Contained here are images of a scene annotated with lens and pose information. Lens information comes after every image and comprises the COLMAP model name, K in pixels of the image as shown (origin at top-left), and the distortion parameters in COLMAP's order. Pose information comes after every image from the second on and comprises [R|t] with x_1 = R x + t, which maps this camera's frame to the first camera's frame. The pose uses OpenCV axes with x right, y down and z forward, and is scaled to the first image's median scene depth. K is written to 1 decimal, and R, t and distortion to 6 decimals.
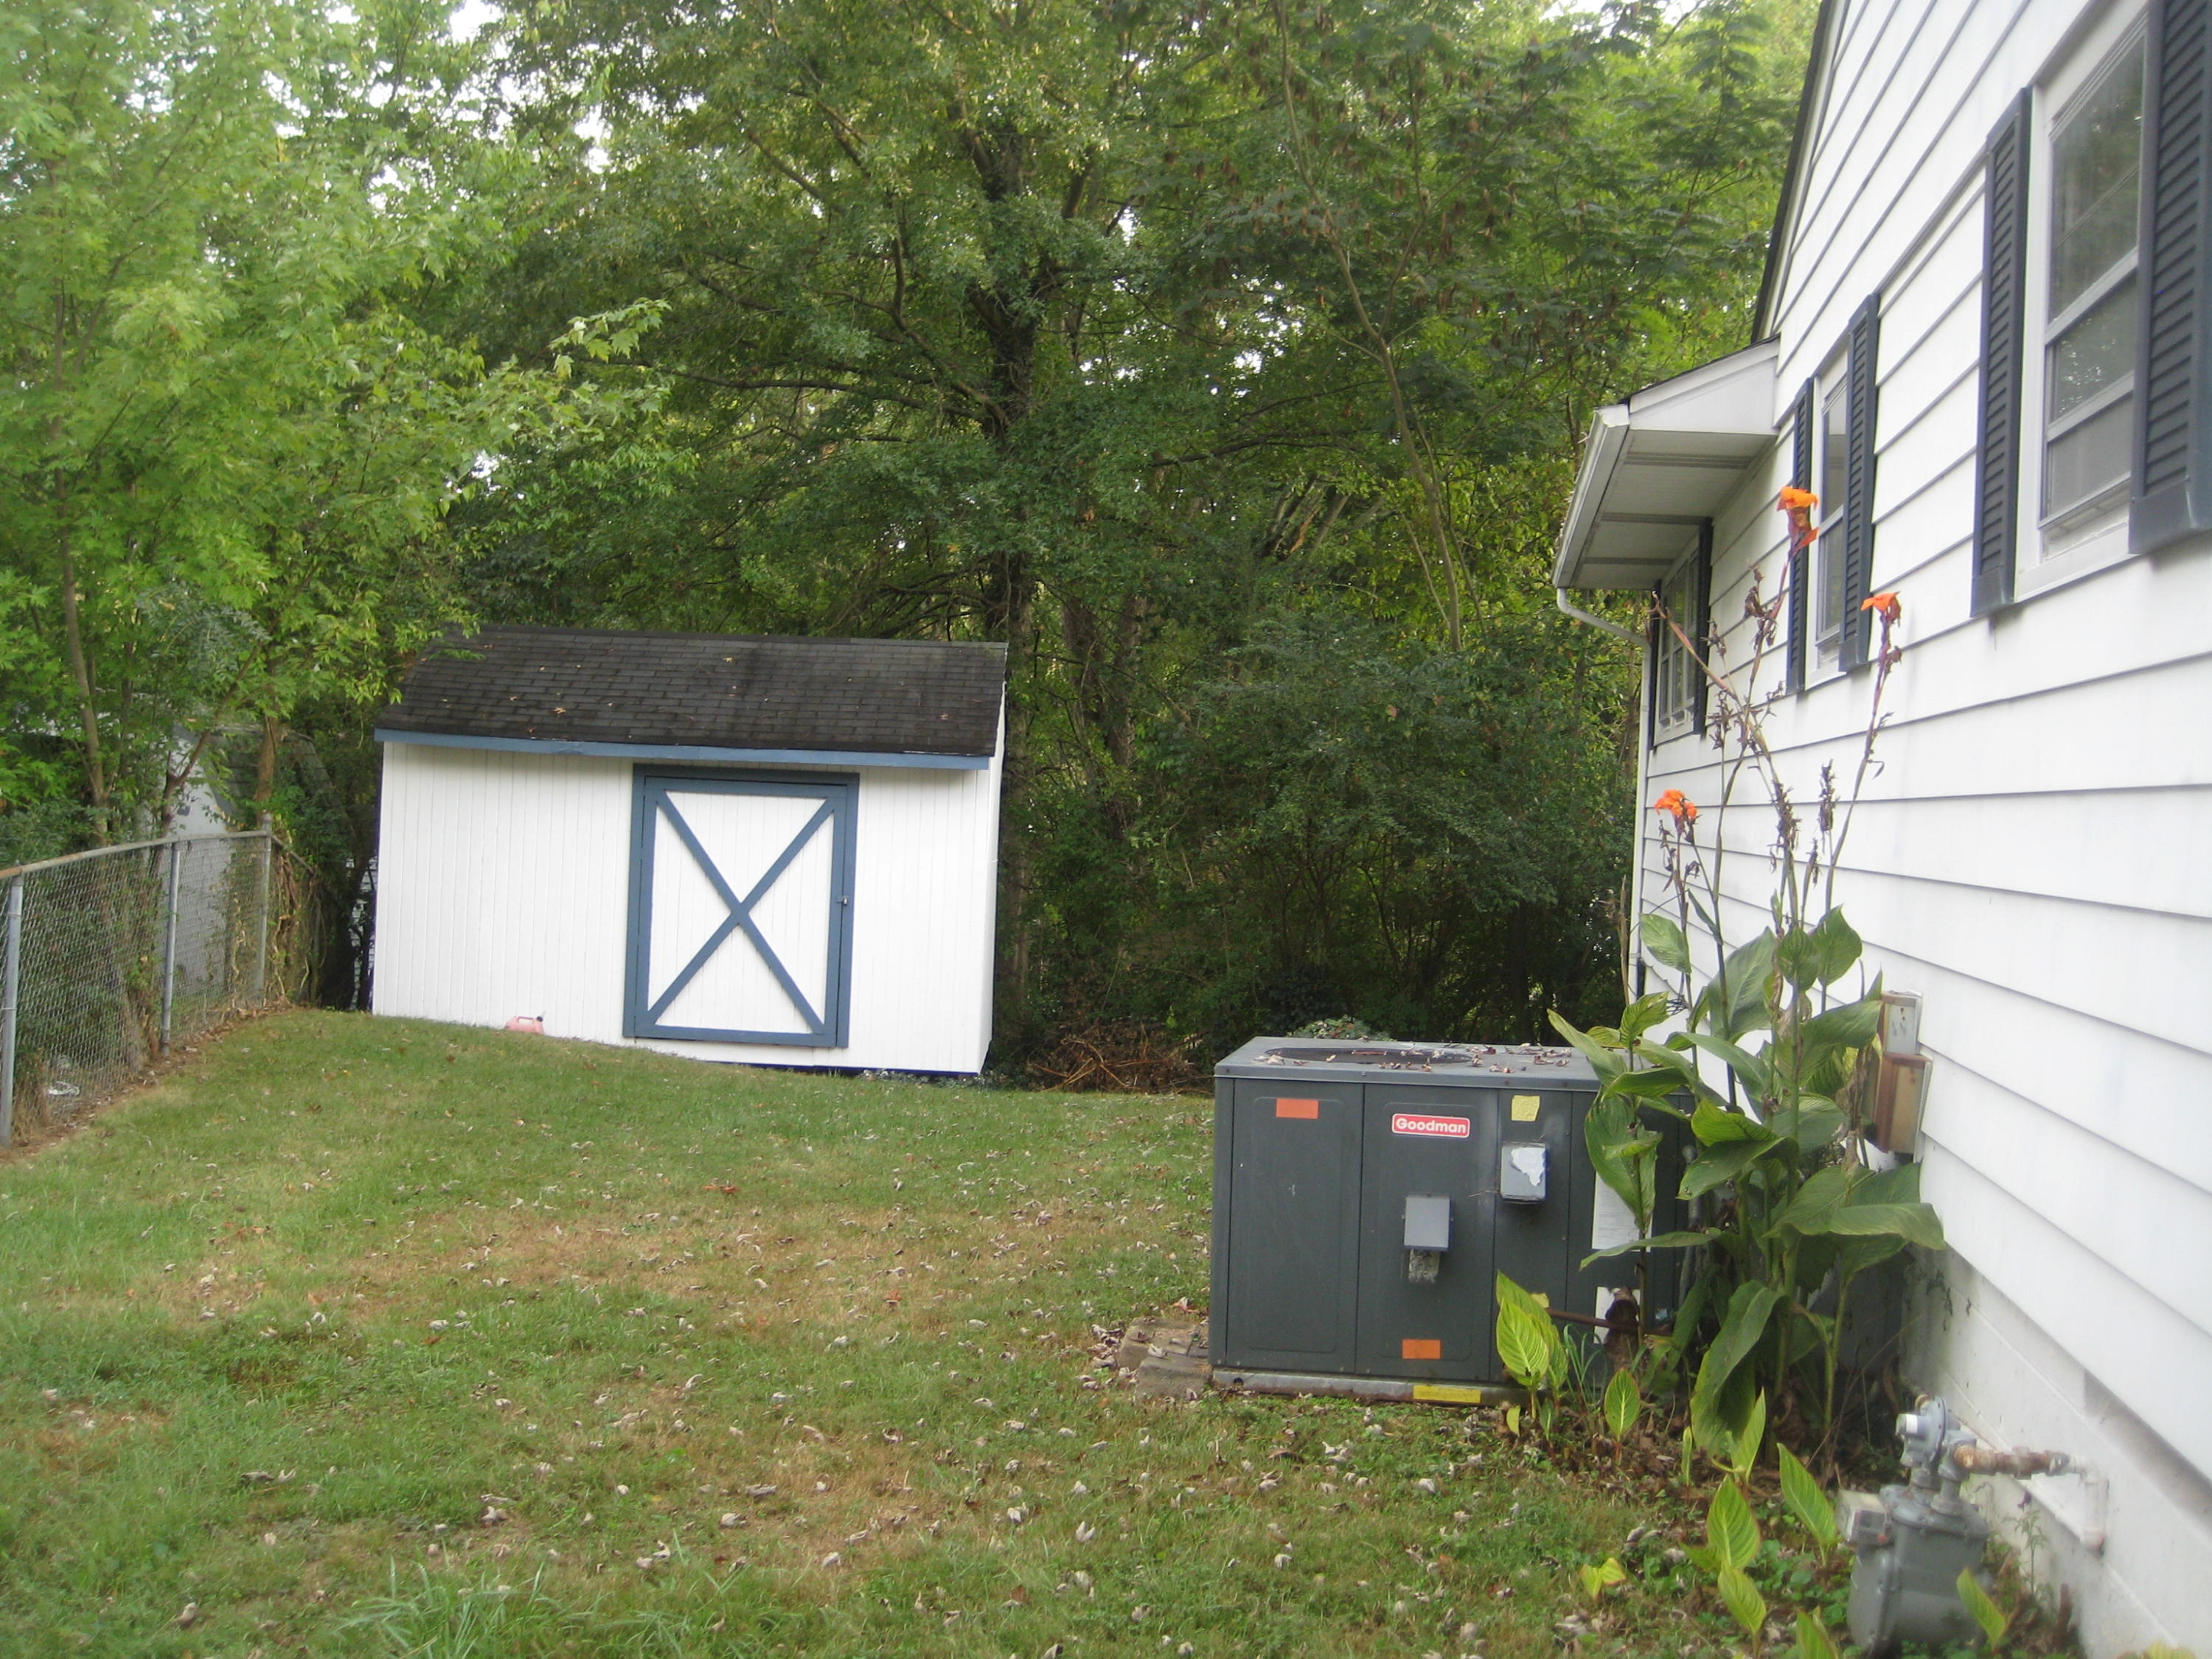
lens RADIAL K [[2321.2, 0, 1057.3], [0, 2321.2, 829.5], [0, 0, 1]] dist [-0.151600, 0.186958]
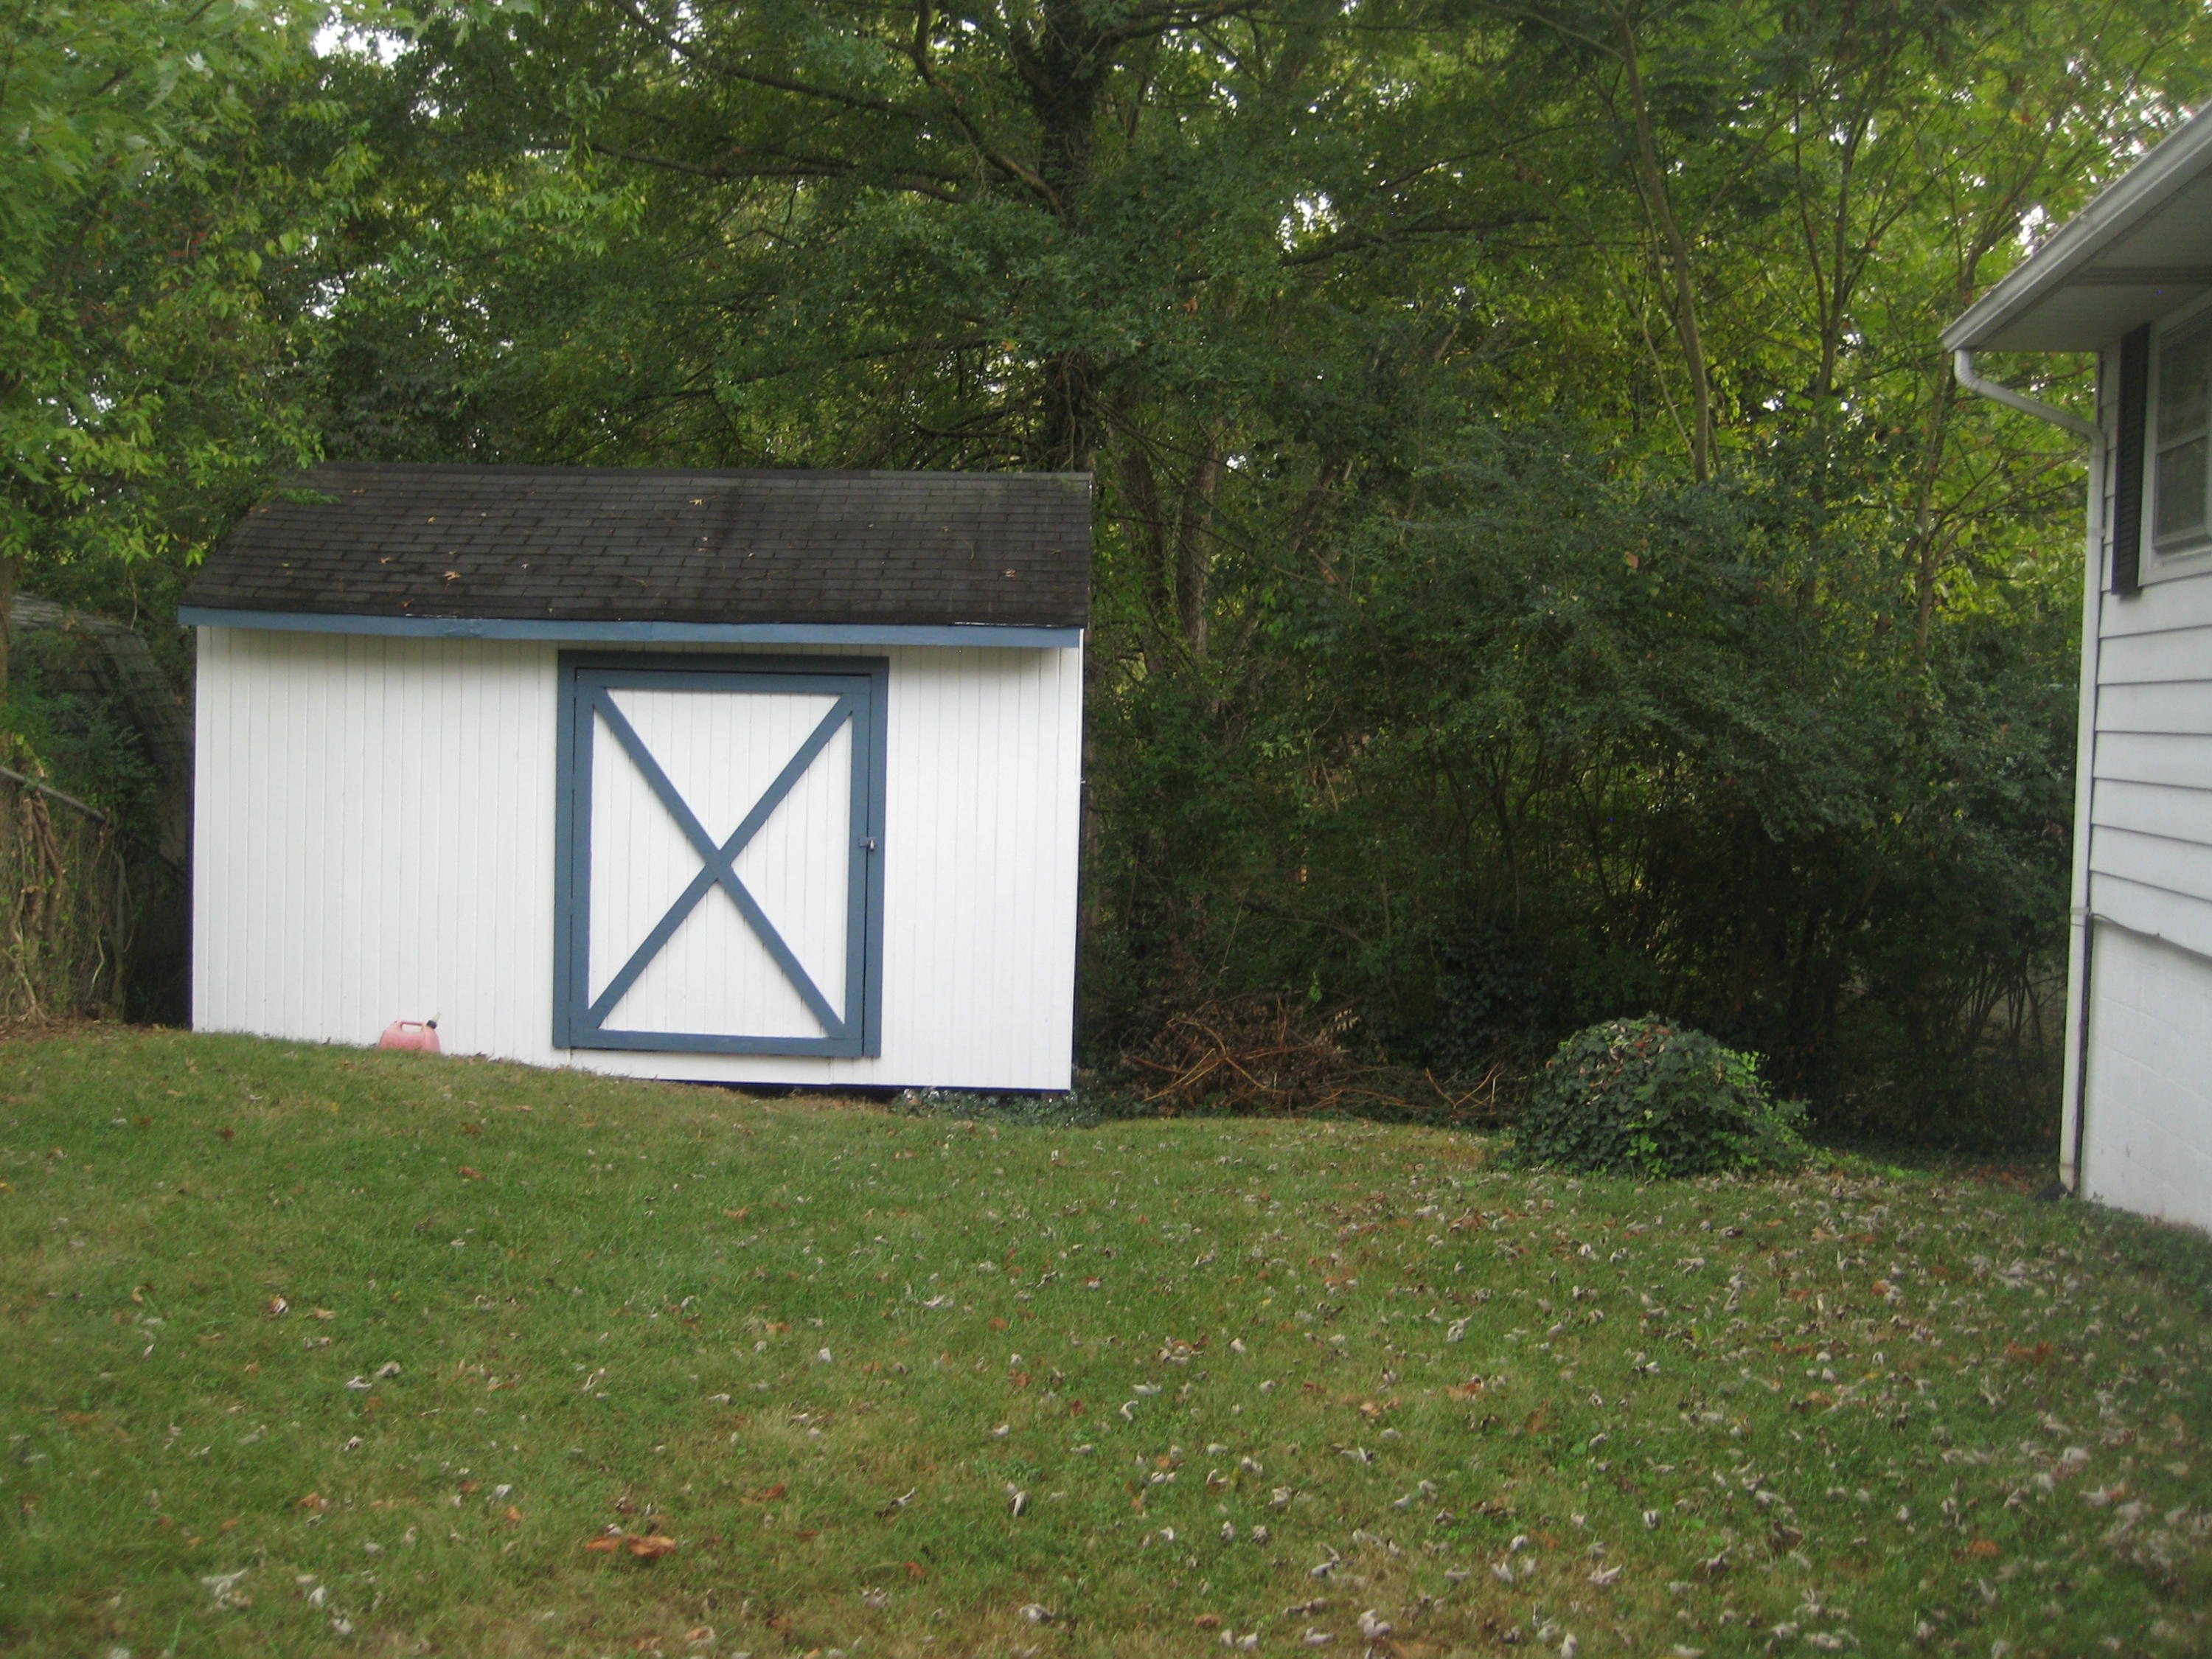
lens RADIAL K [[2321.2, 0, 1057.3], [0, 2321.2, 829.5], [0, 0, 1]] dist [-0.151600, 0.186958]
pose [[0.999802, -0.018701, -0.006831, -0.031613], [0.018959, 0.999028, 0.039807, 0.000239], [0.006080, -0.039928, 0.999184, 0.313529]]
